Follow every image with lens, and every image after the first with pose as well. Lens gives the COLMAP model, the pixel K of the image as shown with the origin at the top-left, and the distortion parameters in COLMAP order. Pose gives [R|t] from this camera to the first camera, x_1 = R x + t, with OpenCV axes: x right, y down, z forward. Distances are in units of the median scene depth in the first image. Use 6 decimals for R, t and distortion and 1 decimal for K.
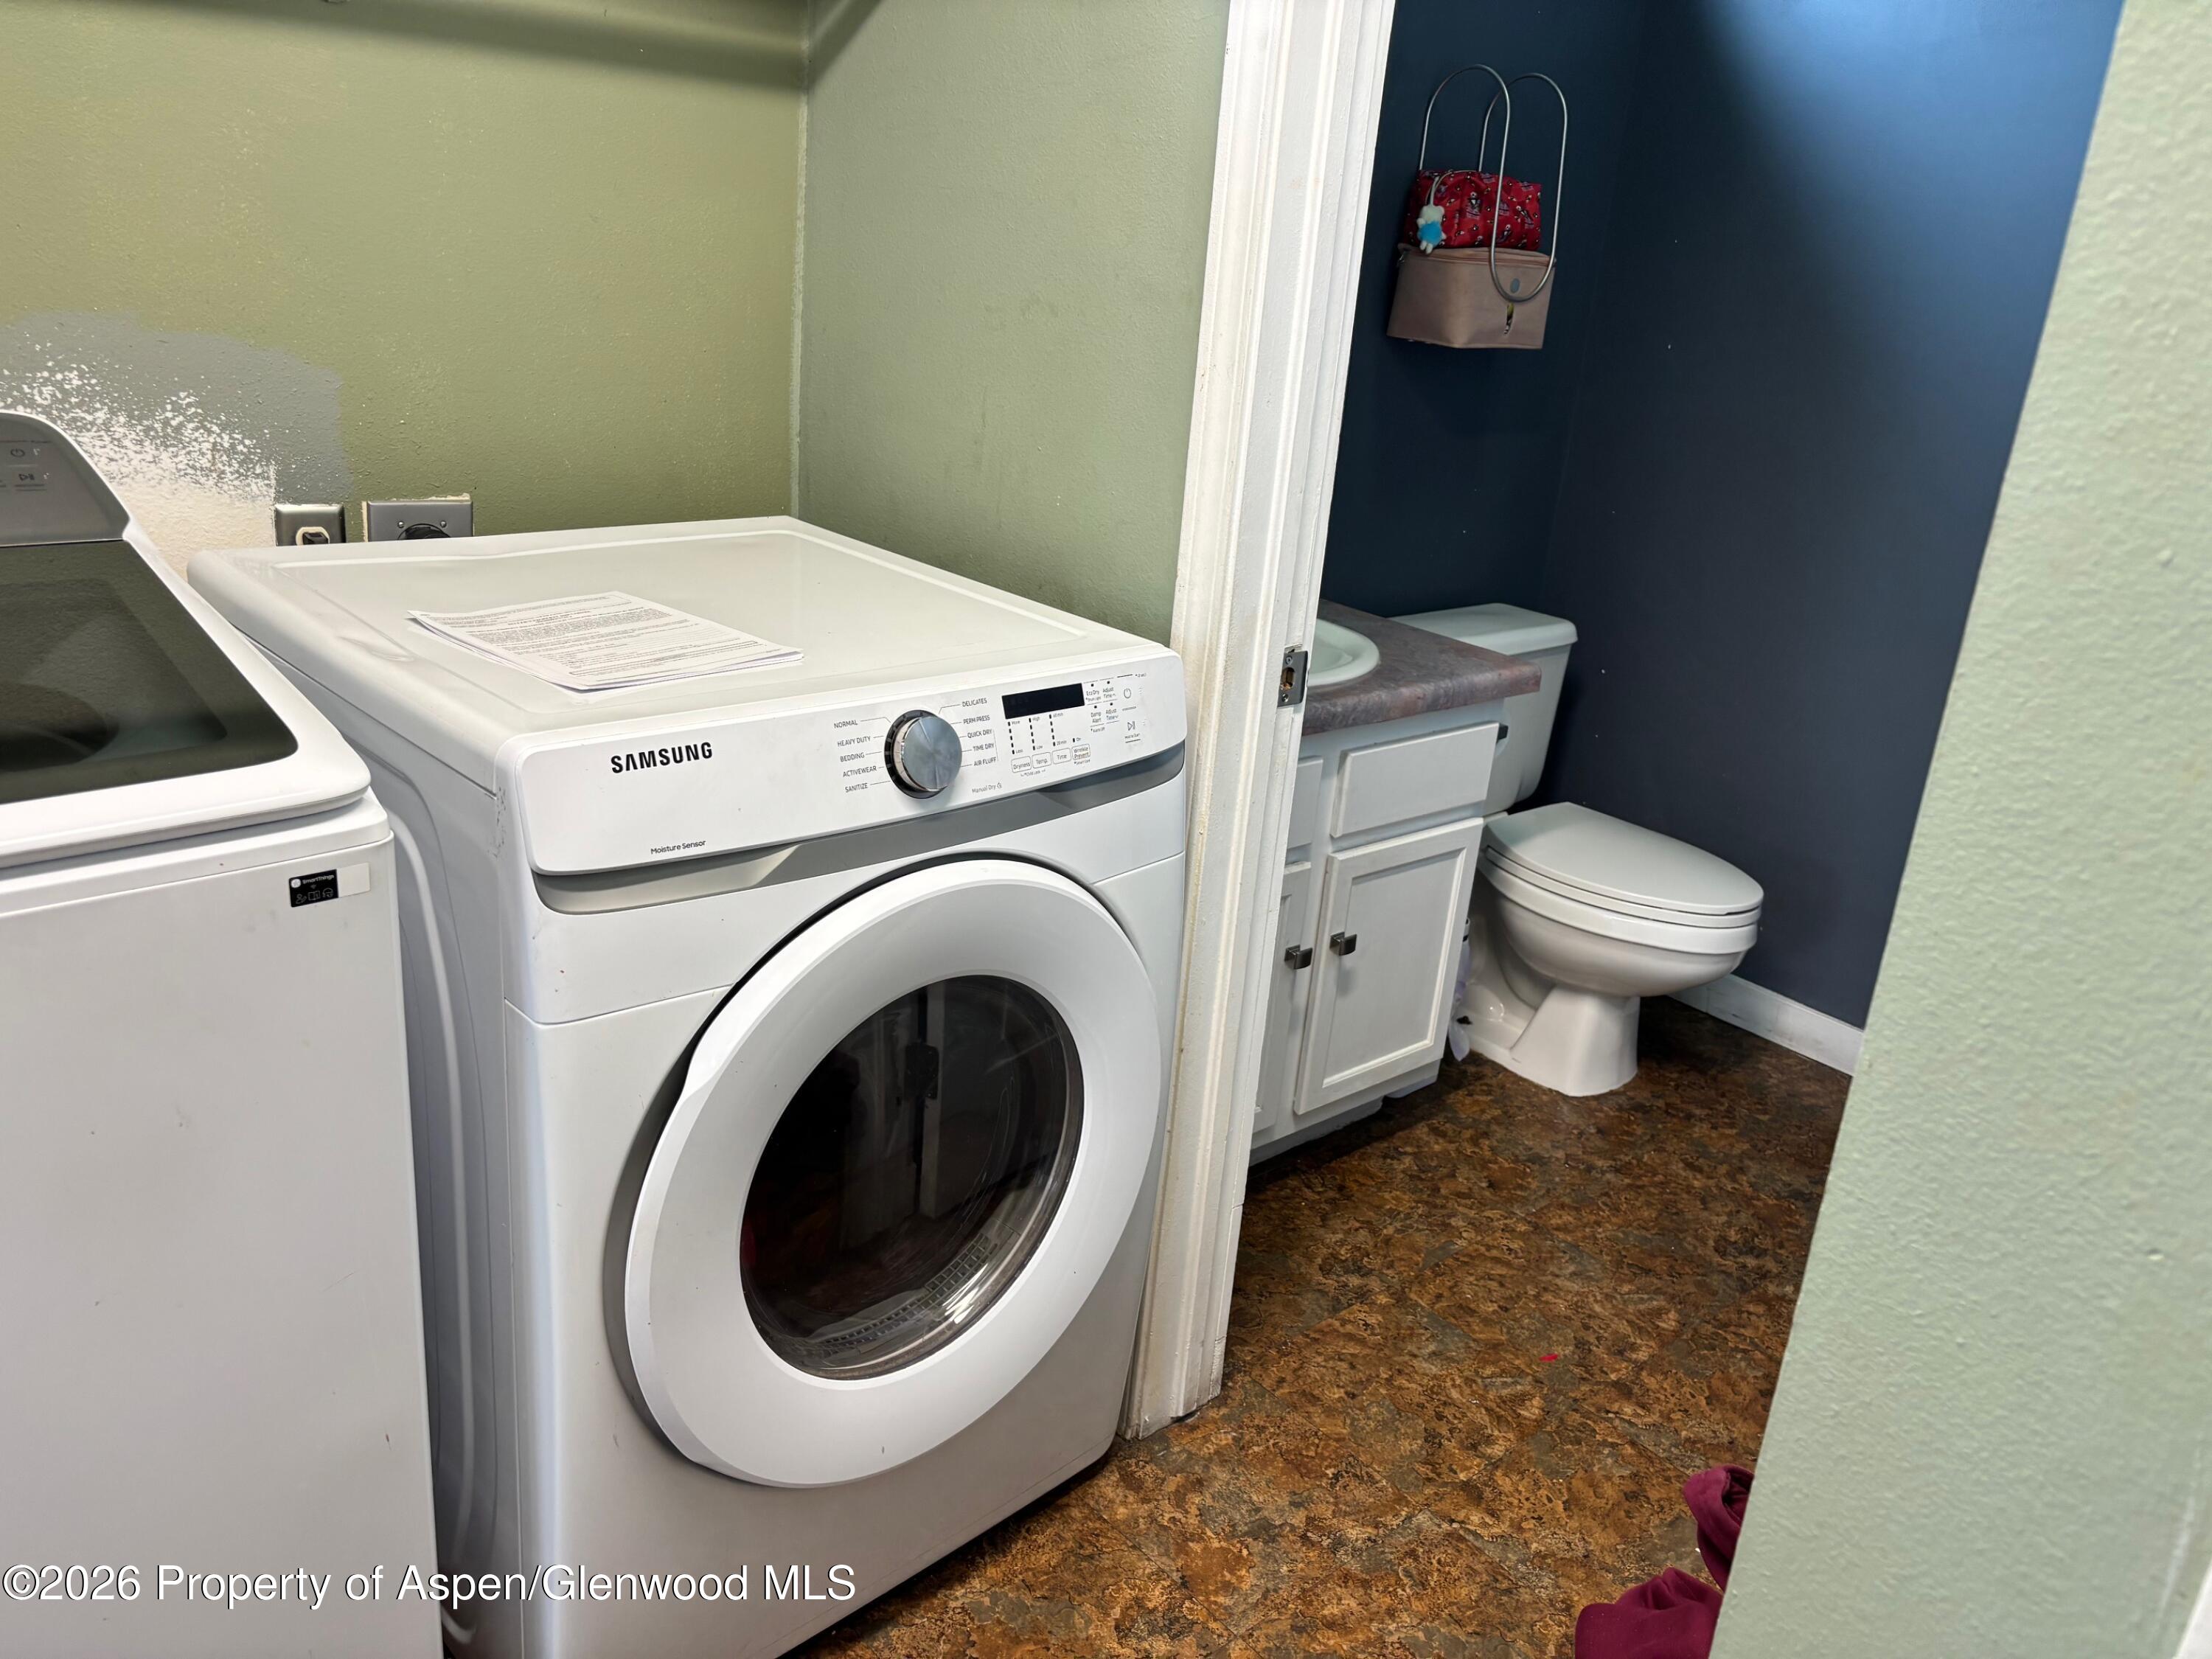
lens RADIAL K [[1693.1, 0, 1128.3], [0, 1693.1, 822.0], [0, 0, 1]] dist [0.025915, -0.003845]
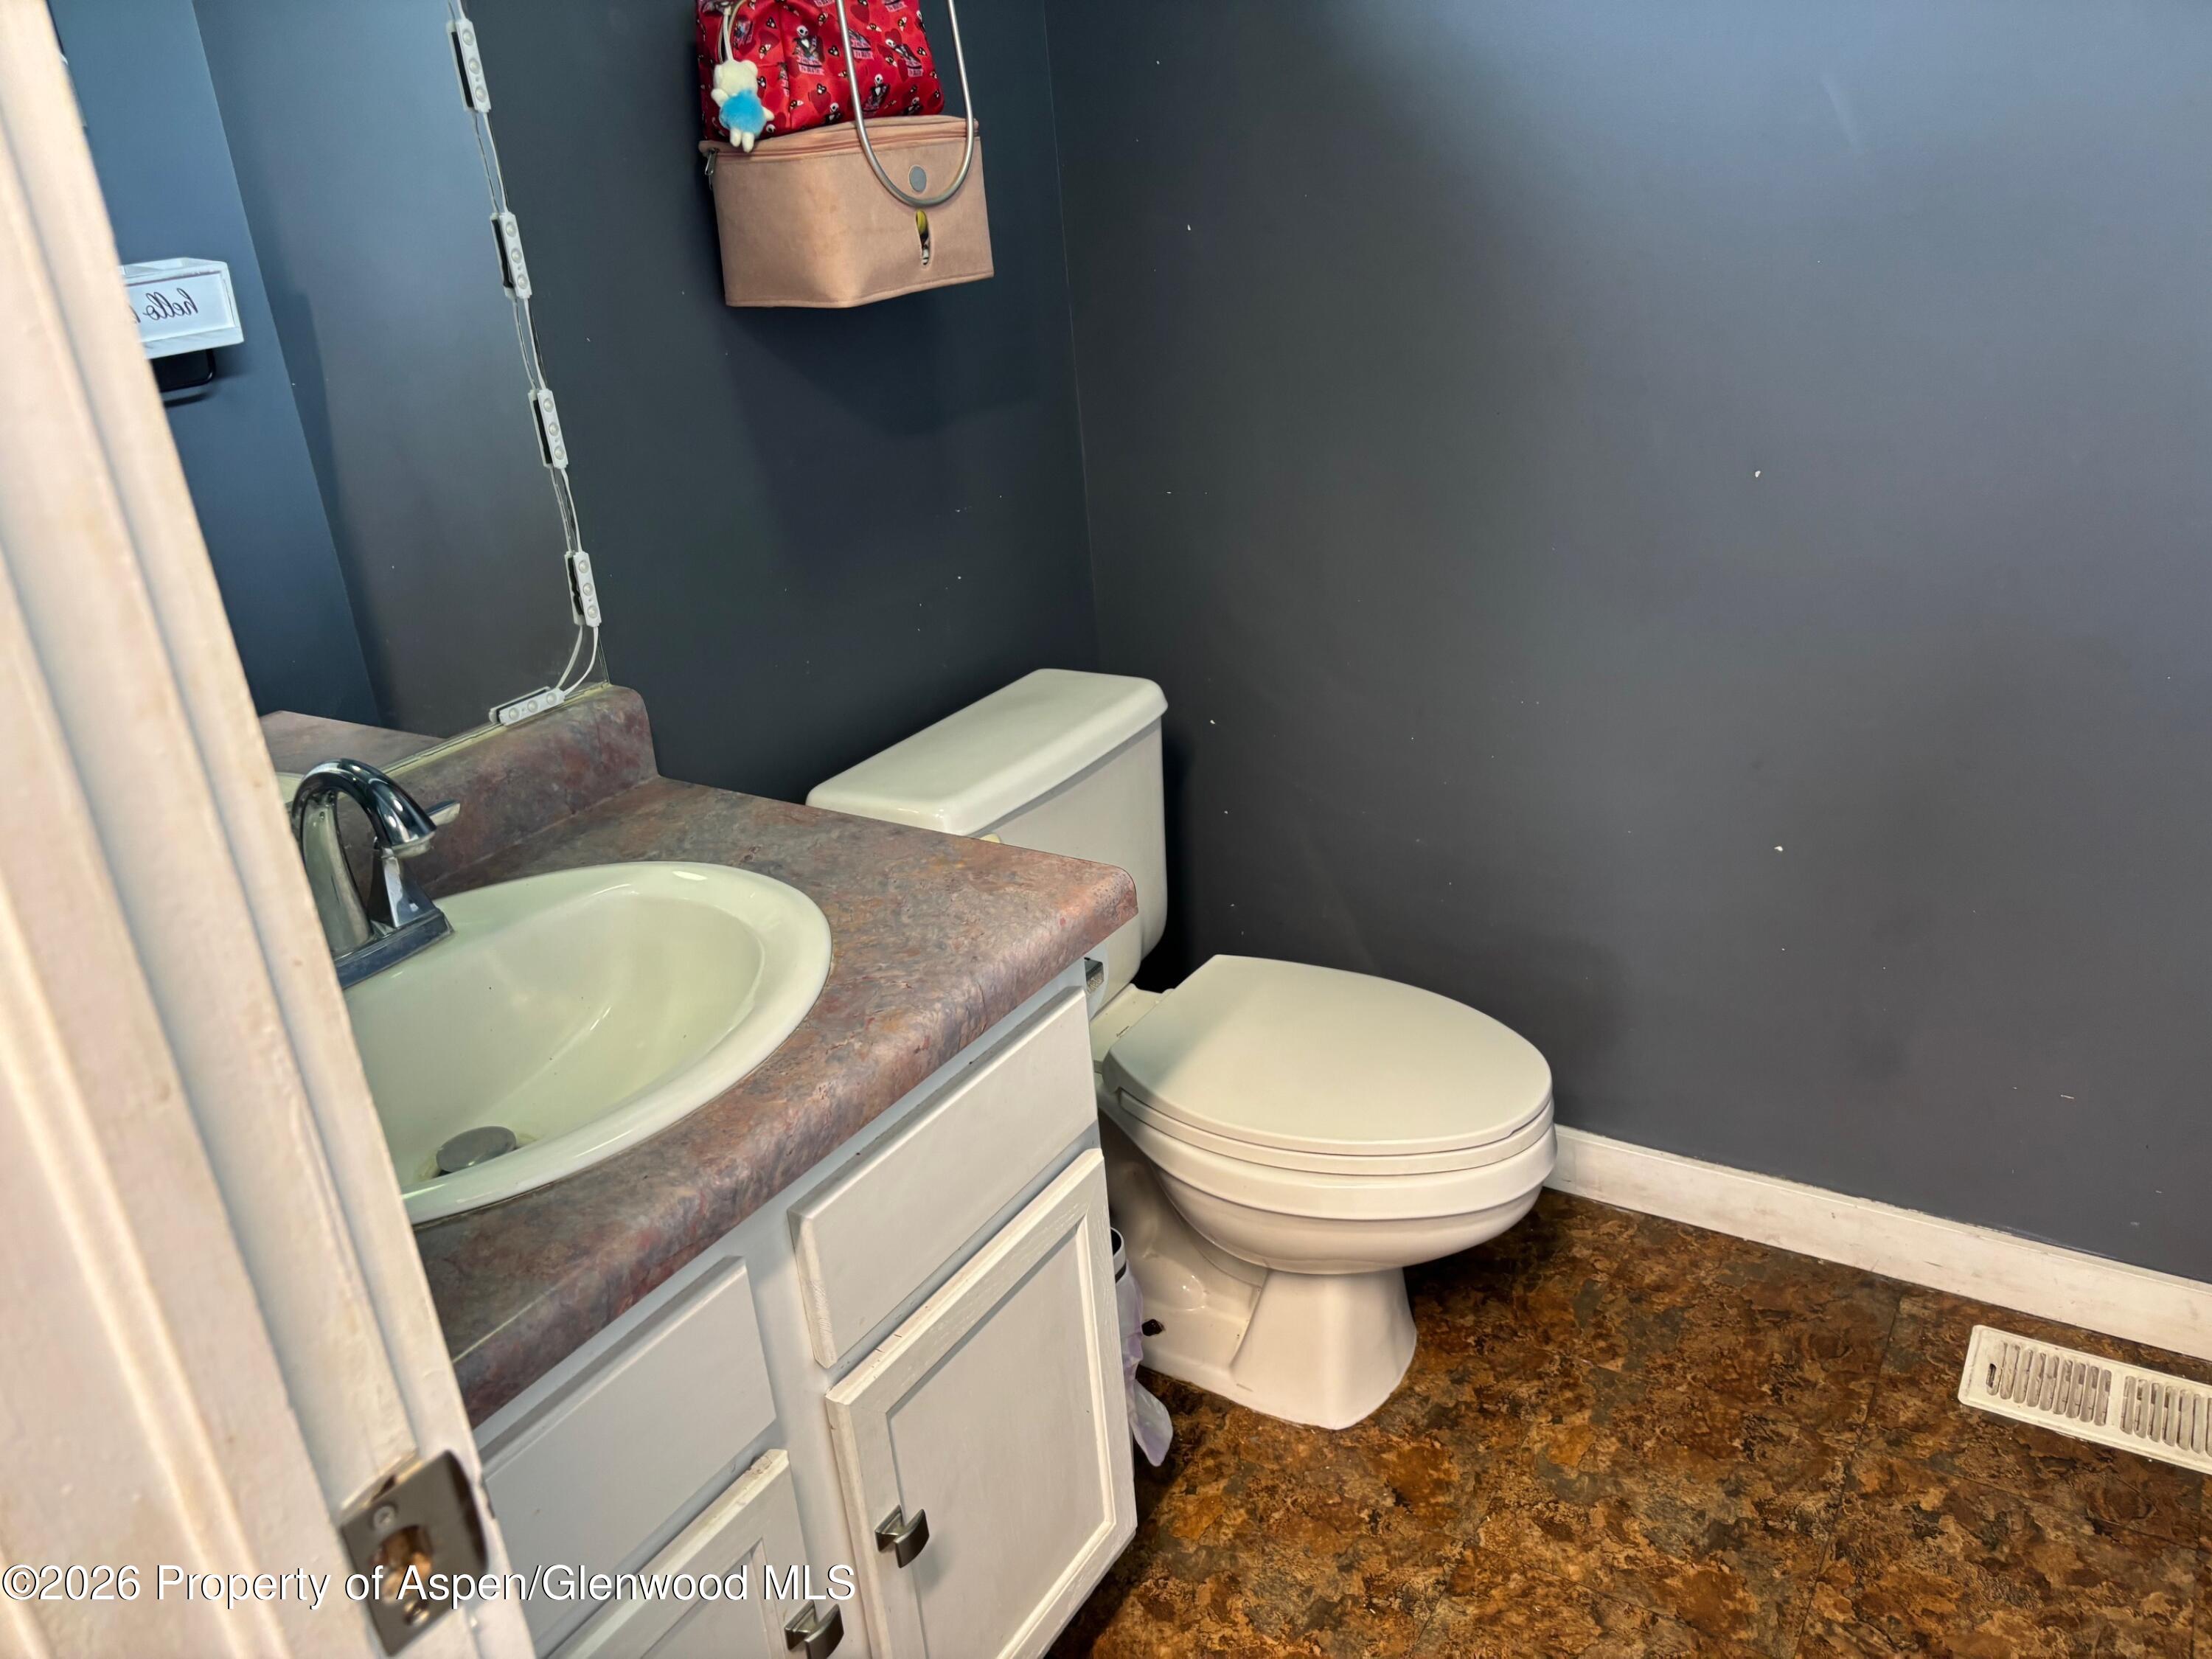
lens RADIAL K [[1663.5, 0, 1105.7], [0, 1663.5, 842.4], [0, 0, 1]] dist [0.059252, -0.050523]
pose [[0.947136, -0.262956, 0.183814, 0.183822], [0.250996, 0.964162, 0.085981, -0.195111], [-0.199835, -0.035299, 0.979193, 0.624863]]
